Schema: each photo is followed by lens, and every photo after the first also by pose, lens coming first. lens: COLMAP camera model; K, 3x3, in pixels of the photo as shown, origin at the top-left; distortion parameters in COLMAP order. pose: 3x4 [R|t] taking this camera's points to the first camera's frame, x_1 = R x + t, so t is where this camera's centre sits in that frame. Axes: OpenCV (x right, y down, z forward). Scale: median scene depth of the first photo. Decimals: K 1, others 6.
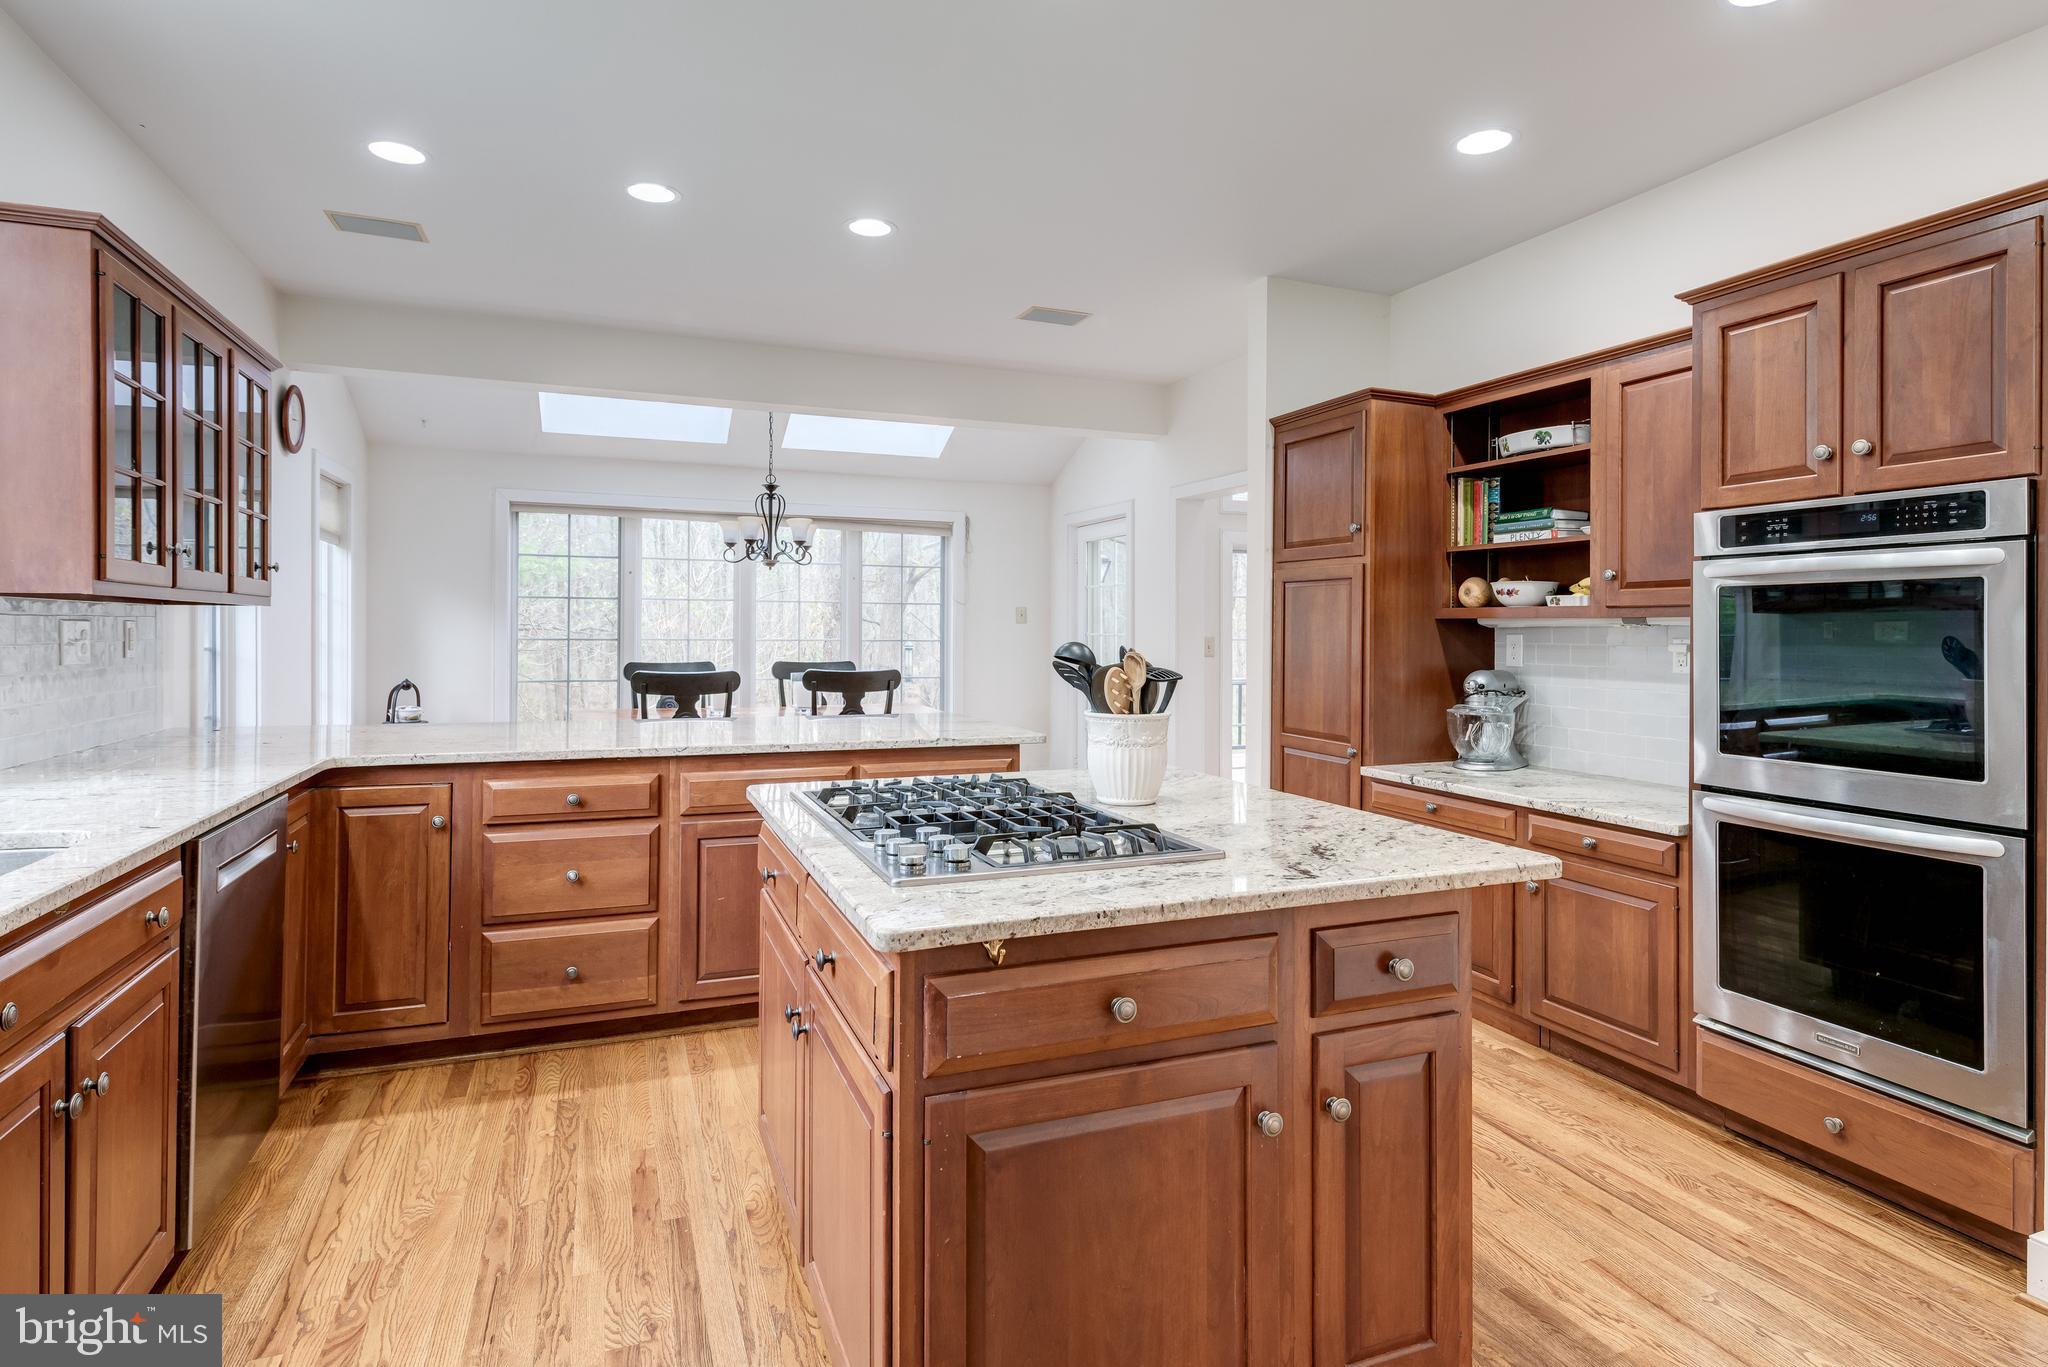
lens RADIAL K [[1077.7, 0, 1029.9], [0, 1077.7, 635.4], [0, 0, 1]] dist [0.012796, -0.007429]
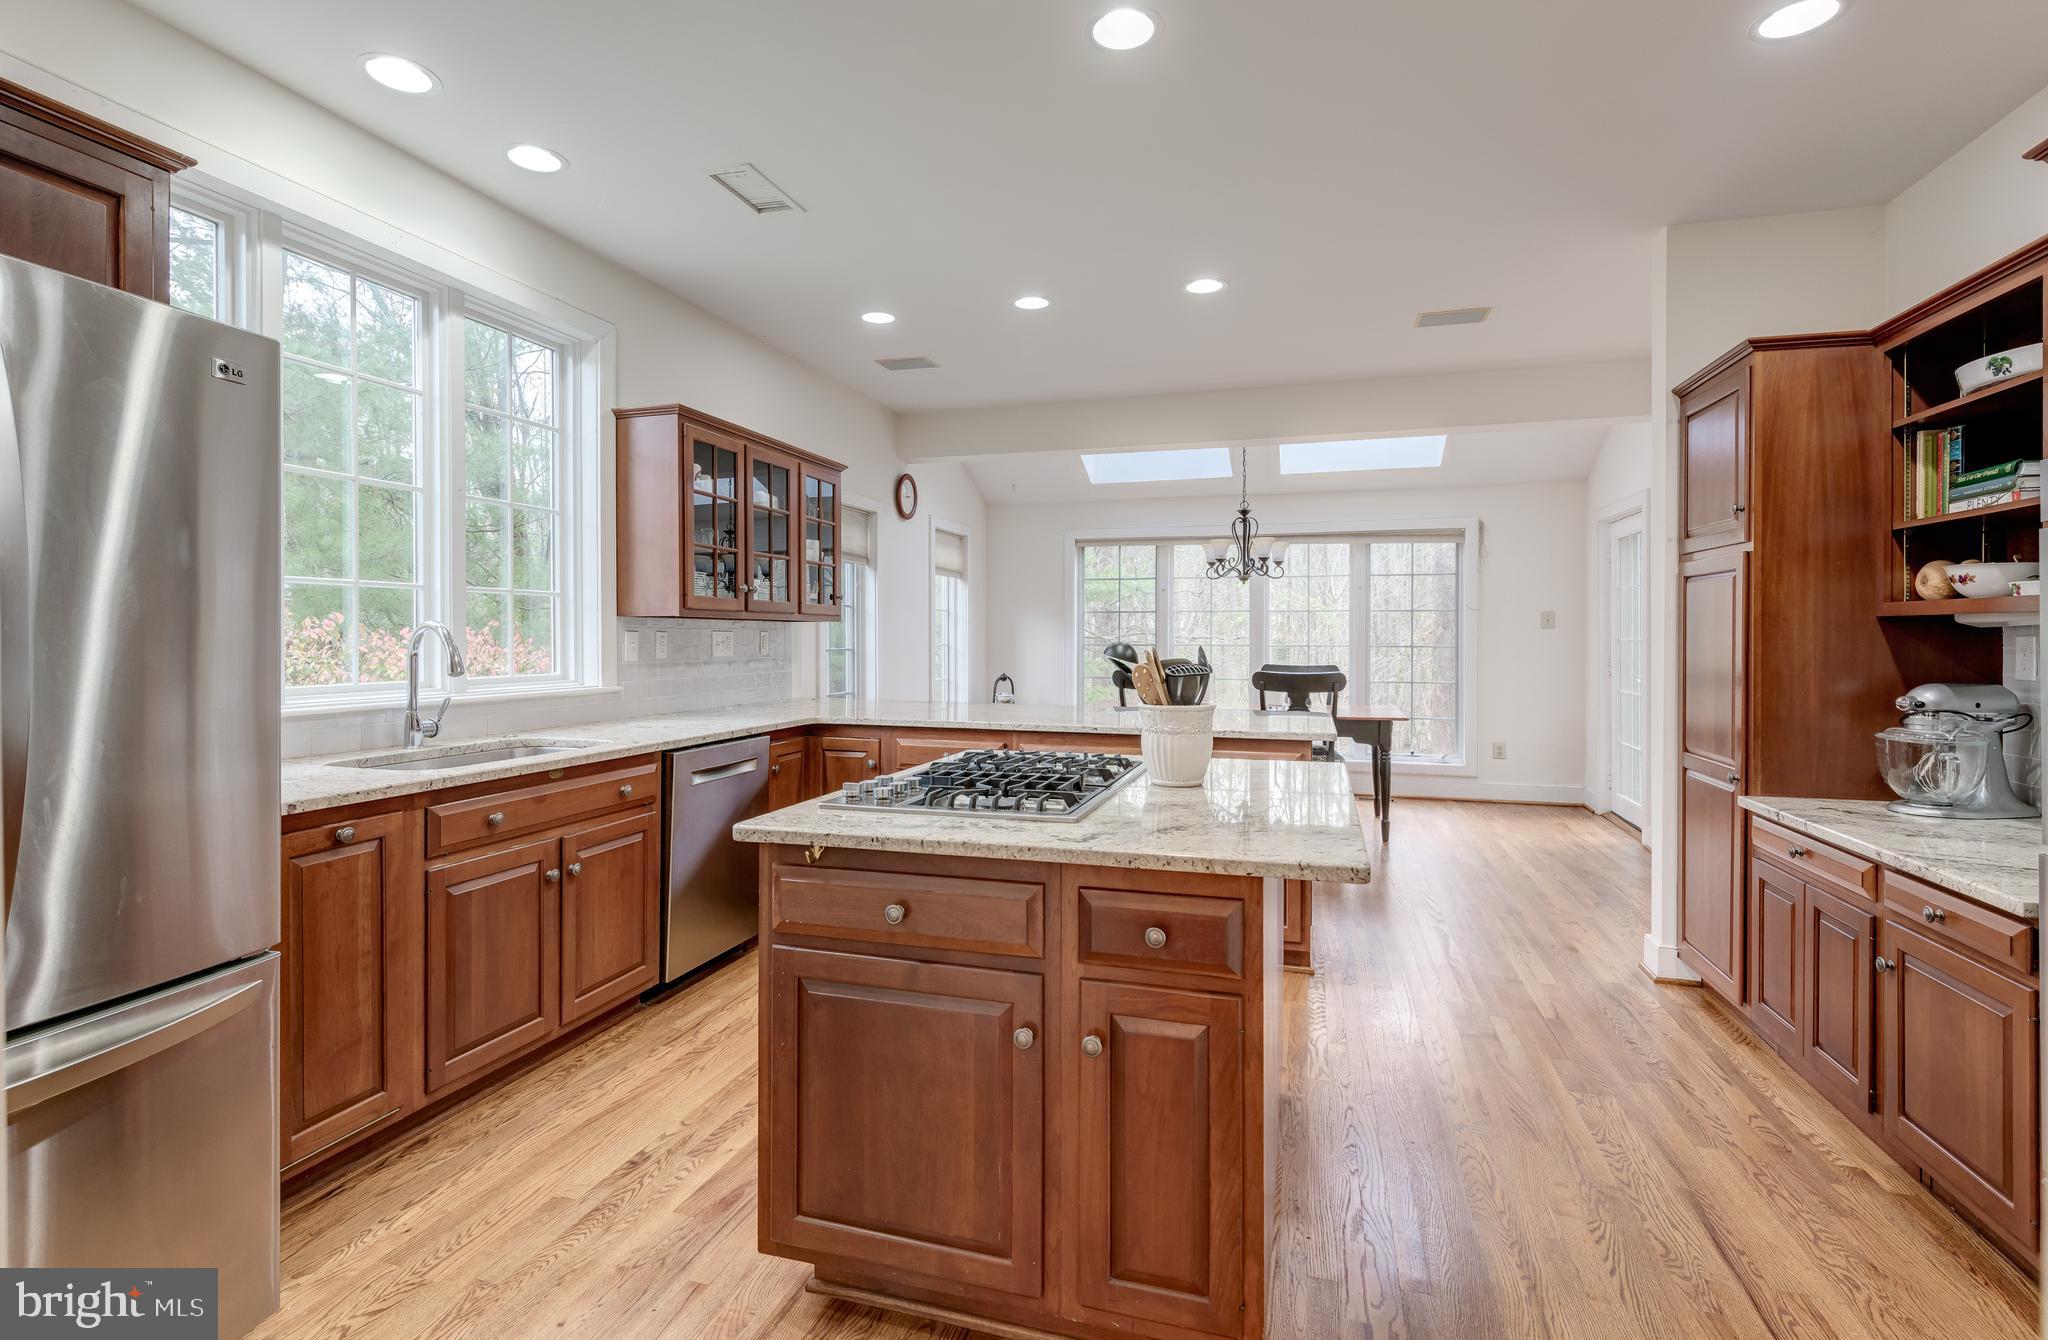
lens RADIAL K [[970.7, 0, 998.9], [0, 970.7, 644.6], [0, 0, 1]] dist [0.016785, -0.009259]
pose [[0.772879, 0.000680, -0.634553, 0.433117], [-0.000267, 1.000000, 0.000746, 0.005897], [0.634553, -0.000408, 0.772879, 0.070036]]
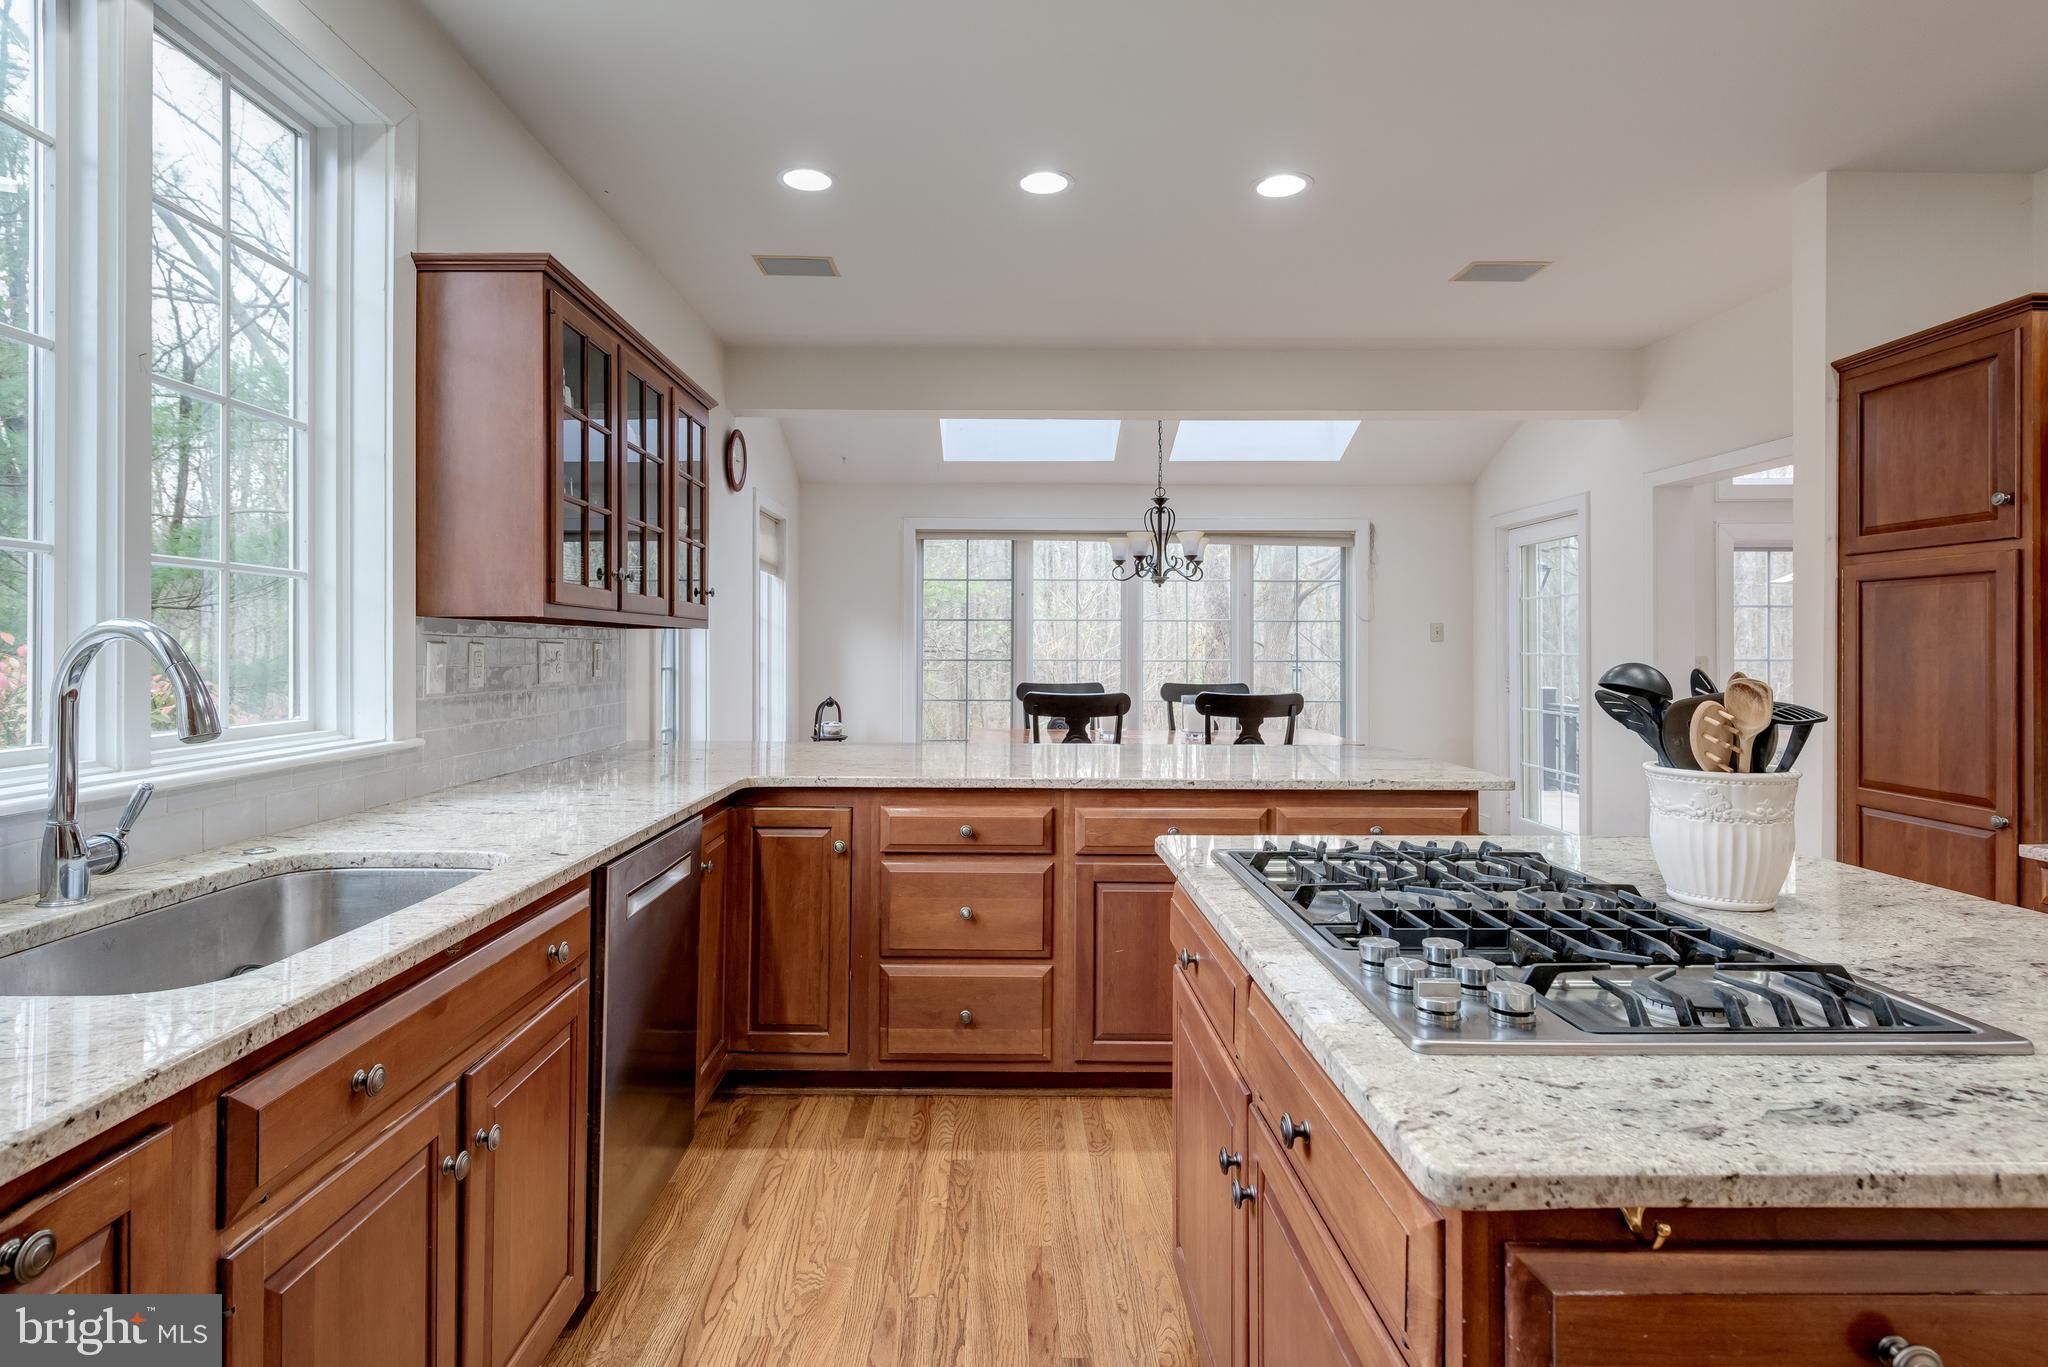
lens RADIAL K [[1054.3, 0, 996.6], [0, 1054.3, 645.8], [0, 0, 1]] dist [0.006842, -0.000724]
pose [[0.929005, -0.005425, -0.370029, -0.060645], [0.001703, 0.999945, -0.010383, 0.001088], [0.370064, 0.009016, 0.928962, 0.162428]]
